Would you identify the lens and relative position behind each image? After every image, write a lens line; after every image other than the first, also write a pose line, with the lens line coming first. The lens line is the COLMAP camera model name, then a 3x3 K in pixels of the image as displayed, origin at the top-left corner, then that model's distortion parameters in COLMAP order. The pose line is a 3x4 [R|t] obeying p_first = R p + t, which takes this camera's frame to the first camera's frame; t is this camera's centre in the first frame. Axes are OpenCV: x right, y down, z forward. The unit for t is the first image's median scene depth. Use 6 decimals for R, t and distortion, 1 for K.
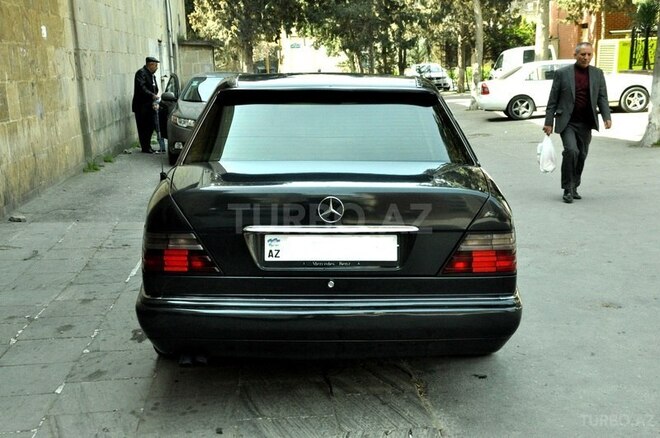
lens RADIAL K [[837.1, 0, 330.0], [0, 837.1, 219.0], [0, 0, 1]] dist [0.163561, 0.081070]
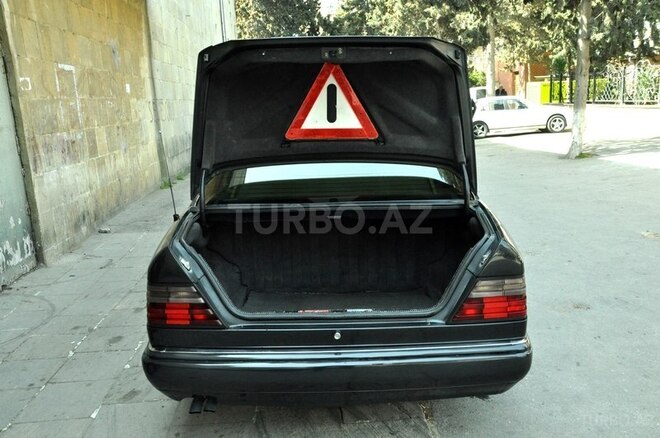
lens RADIAL K [[572.5, 0, 330.0], [0, 572.5, 219.0], [0, 0, 1]] dist [-0.112124, 0.191015]
pose [[0.999353, -0.023511, -0.027236, 0.003919], [0.024098, 0.999480, 0.021423, -0.020222], [0.026718, -0.022065, 0.999399, 0.101072]]
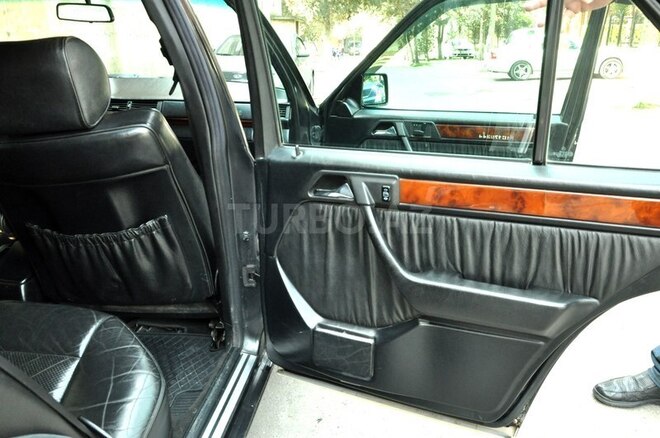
lens RADIAL K [[518.8, 0, 330.0], [0, 518.8, 219.0], [0, 0, 1]] dist [-0.143162, 0.132900]
pose [[0.990561, 0.057427, -0.124464, 0.097391], [-0.037903, 0.987359, 0.153903, -0.036497], [0.131729, -0.147732, 0.980216, 0.372596]]
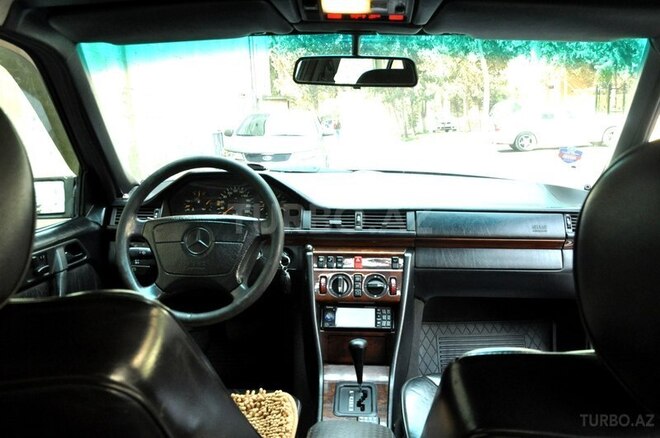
lens RADIAL K [[518.8, 0, 330.0], [0, 518.8, 219.0], [0, 0, 1]] dist [-0.143162, 0.132900]
pose [[0.996676, 0.000780, -0.081464, -0.004015], [0.000047, 0.999948, 0.010149, -0.048125], [0.081468, -0.010119, 0.996625, 0.435268]]
